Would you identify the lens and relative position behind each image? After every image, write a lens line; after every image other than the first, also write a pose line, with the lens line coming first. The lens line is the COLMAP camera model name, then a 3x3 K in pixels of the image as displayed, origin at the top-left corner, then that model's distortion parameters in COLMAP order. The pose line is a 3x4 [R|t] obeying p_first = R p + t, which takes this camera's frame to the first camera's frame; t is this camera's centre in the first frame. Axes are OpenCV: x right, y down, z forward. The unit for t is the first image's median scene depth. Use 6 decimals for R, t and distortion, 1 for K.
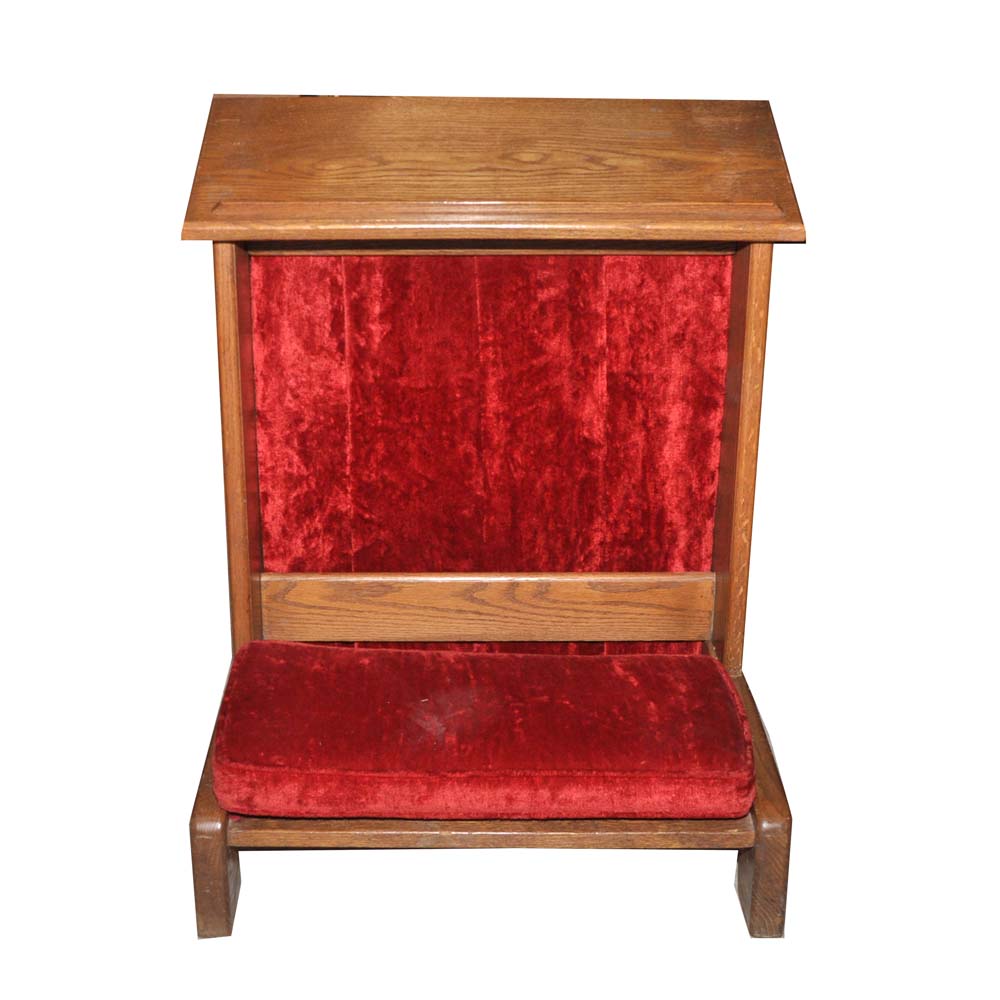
lens RADIAL K [[1618.6, 0, 460.7], [0, 1618.6, 500.0], [0, 0, 1]] dist [-0.077886, -0.061277]
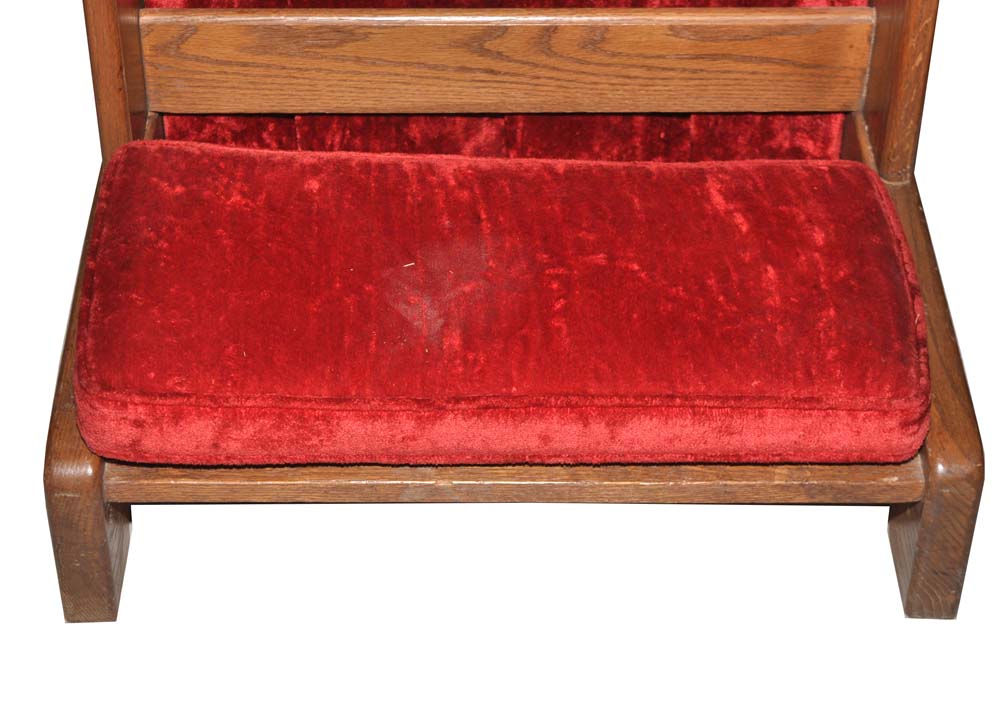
lens RADIAL K [[2243.0, 0, 487.8], [0, 2243.0, 357.0], [0, 0, 1]] dist [0.045904, 0.128939]
pose [[0.999849, -0.003317, 0.017055, -0.006214], [-0.002792, 0.938186, 0.346120, -0.133552], [-0.017149, -0.346115, 0.938035, 0.156130]]
